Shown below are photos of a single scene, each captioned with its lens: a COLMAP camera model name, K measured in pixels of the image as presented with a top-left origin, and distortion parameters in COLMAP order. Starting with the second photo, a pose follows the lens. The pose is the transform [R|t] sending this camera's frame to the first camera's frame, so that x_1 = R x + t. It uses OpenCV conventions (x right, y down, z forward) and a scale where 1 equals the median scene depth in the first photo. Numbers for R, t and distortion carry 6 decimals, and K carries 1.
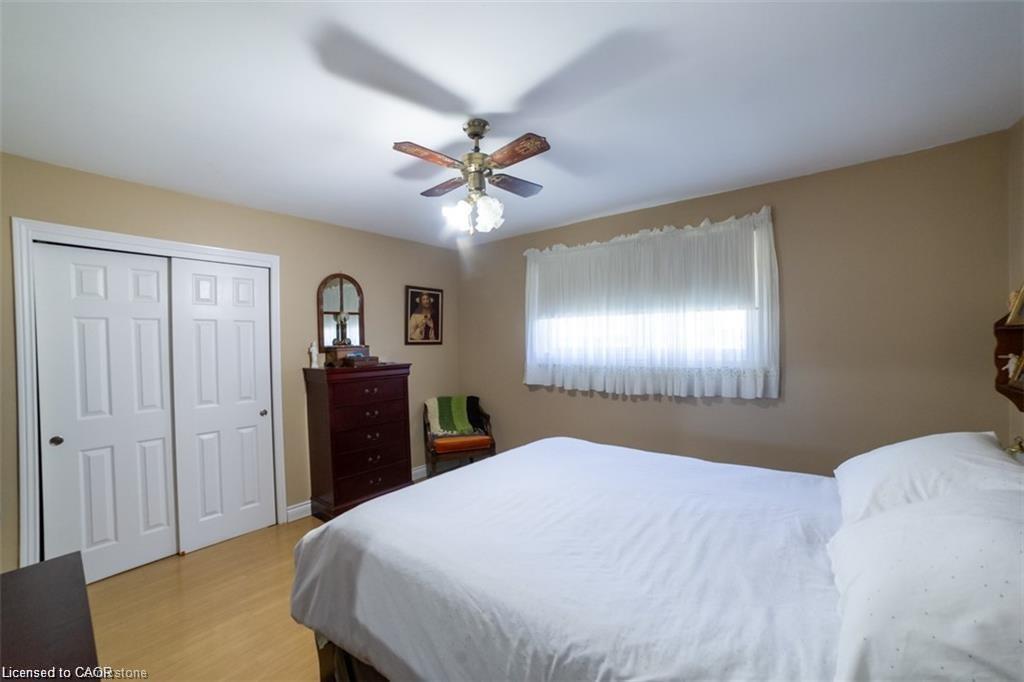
lens RADIAL K [[411.2, 0, 512.0], [0, 411.2, 341.0], [0, 0, 1]] dist [-0.078866, 0.030108]
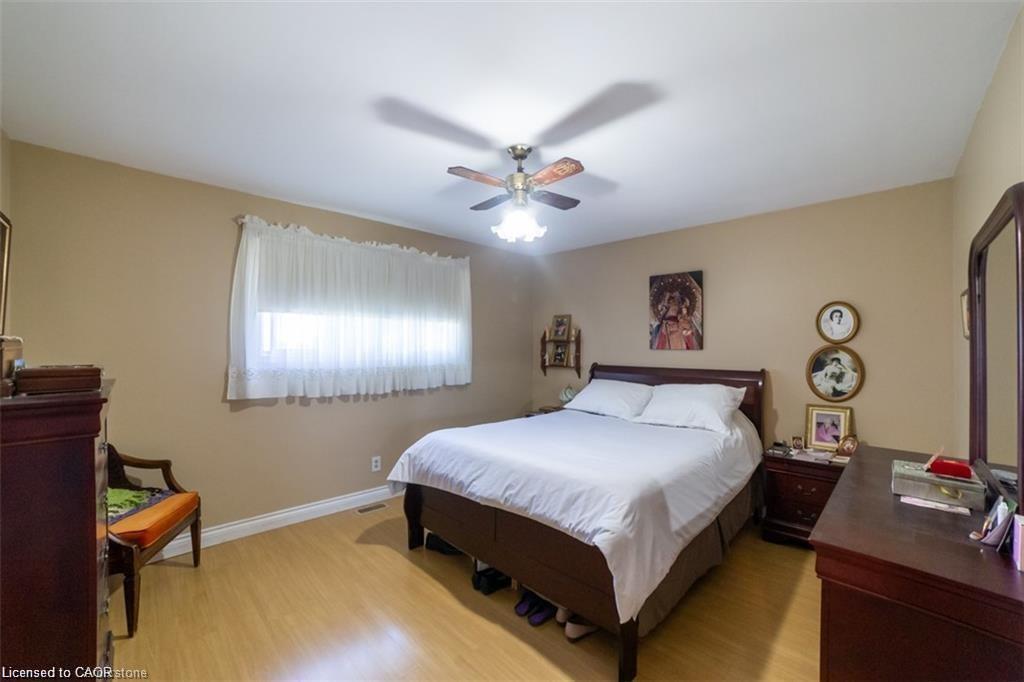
lens RADIAL K [[411.2, 0, 512.0], [0, 411.2, 341.0], [0, 0, 1]] dist [-0.078866, 0.030108]
pose [[0.123258, 0.025694, 0.992042, -0.767178], [-0.010472, 0.999643, -0.024589, 0.018338], [-0.992319, -0.007357, 0.123483, 0.557684]]
